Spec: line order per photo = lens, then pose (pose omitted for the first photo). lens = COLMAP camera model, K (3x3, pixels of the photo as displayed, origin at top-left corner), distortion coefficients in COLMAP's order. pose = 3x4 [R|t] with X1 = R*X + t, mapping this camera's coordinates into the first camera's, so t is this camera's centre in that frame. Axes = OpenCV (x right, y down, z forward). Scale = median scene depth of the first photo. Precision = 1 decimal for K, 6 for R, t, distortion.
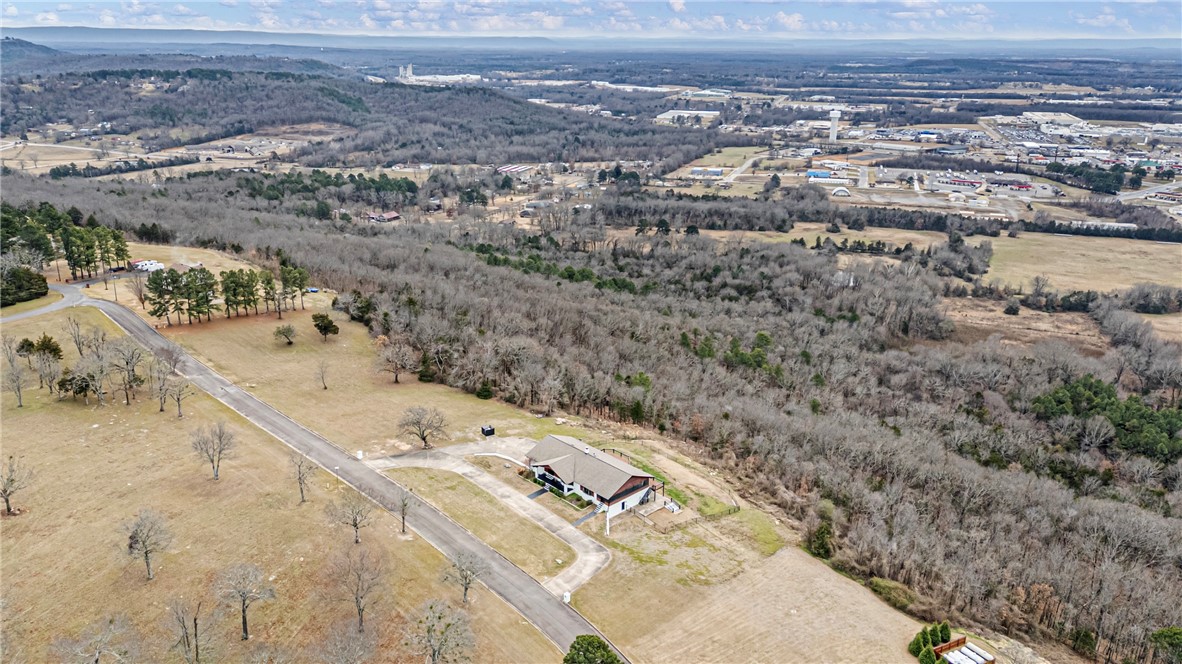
lens RADIAL K [[866.1, 0, 591.0], [0, 866.1, 332.0], [0, 0, 1]] dist [0.126687, -0.209871]
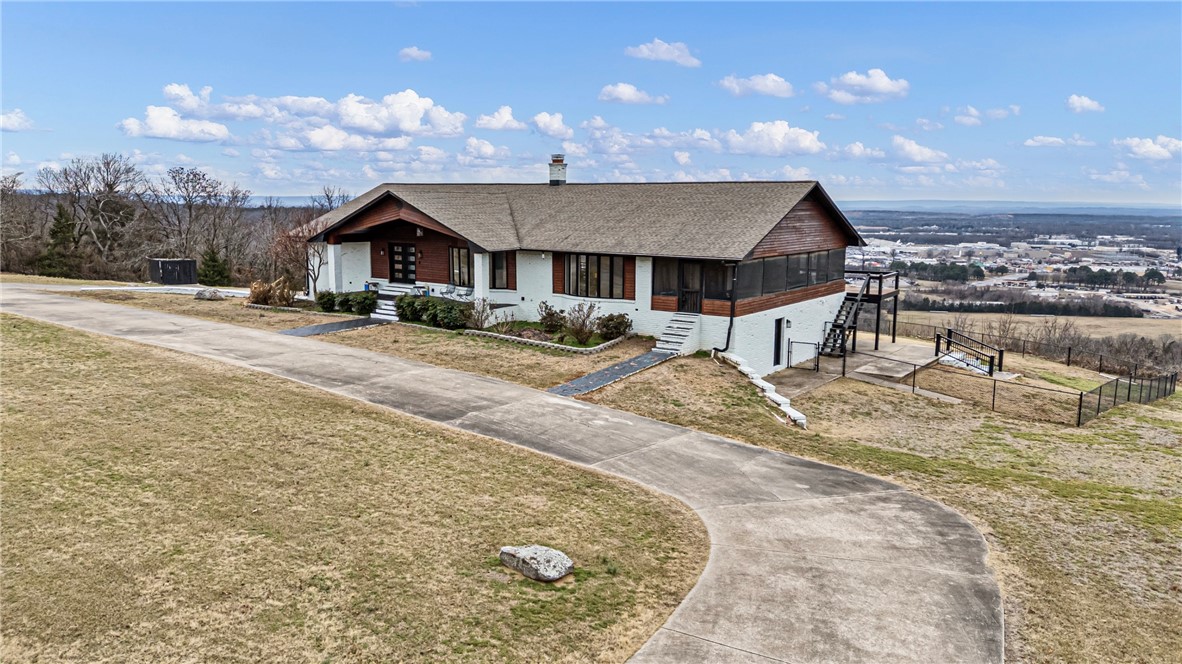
lens RADIAL K [[866.1, 0, 591.0], [0, 866.1, 332.0], [0, 0, 1]] dist [0.126687, -0.209871]
pose [[0.981935, -0.035988, 0.185763, -0.042364], [0.067530, 0.983747, -0.166380, 0.228767], [-0.176756, 0.175919, 0.968406, 0.816041]]
